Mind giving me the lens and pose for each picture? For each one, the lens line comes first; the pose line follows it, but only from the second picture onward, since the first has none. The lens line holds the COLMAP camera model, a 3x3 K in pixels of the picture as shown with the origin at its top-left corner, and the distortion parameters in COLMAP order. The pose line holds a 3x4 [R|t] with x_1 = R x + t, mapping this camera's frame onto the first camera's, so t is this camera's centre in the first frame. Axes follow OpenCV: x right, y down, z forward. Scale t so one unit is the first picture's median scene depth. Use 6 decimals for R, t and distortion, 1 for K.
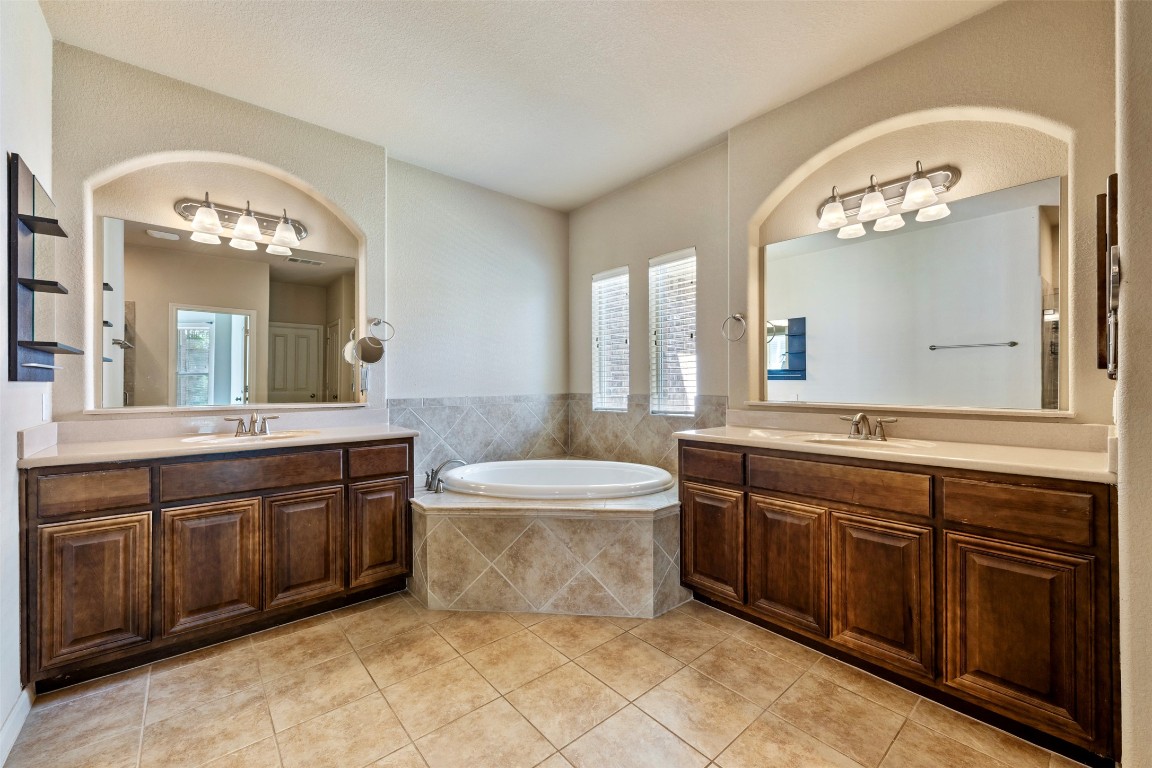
lens RADIAL K [[453.7, 0, 576.0], [0, 453.7, 384.0], [0, 0, 1]] dist [-0.000482, 0.000253]
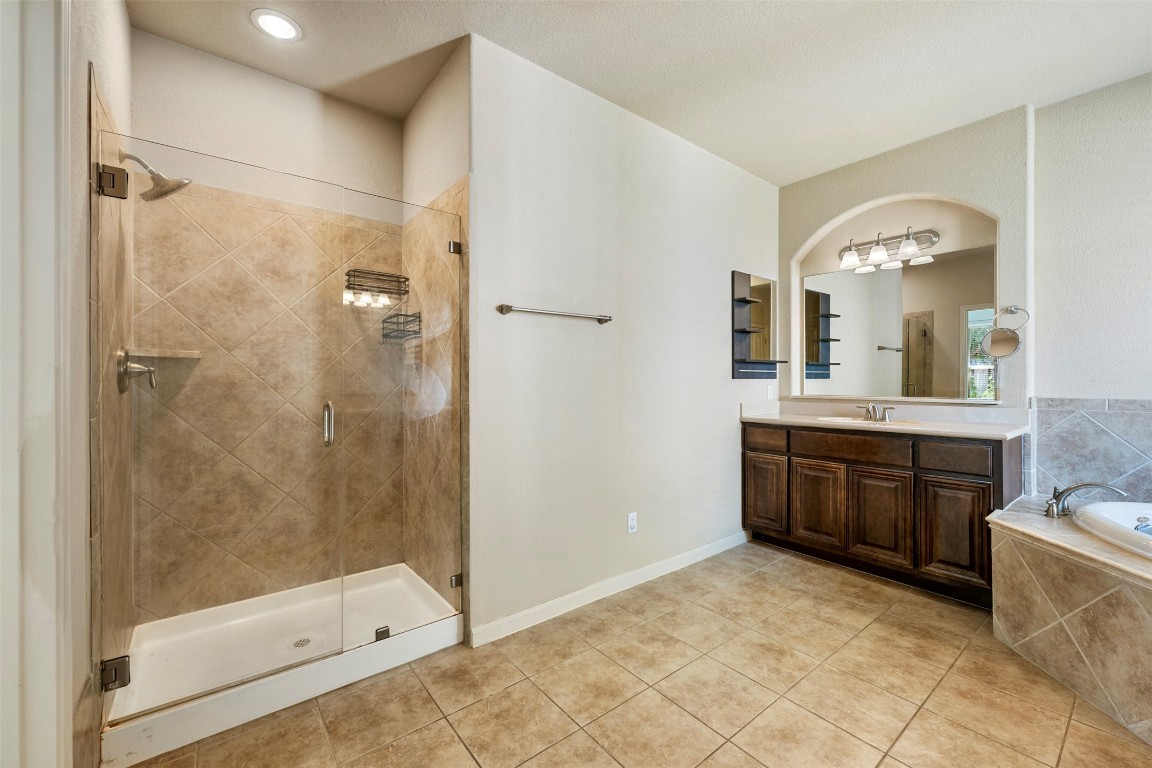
lens RADIAL K [[453.7, 0, 576.0], [0, 453.7, 384.0], [0, 0, 1]] dist [-0.000482, 0.000253]
pose [[-0.028756, 0.009686, -0.999540, 0.640676], [0.001831, 0.999952, 0.009637, -0.003219], [0.999585, -0.001553, -0.028772, 0.238180]]
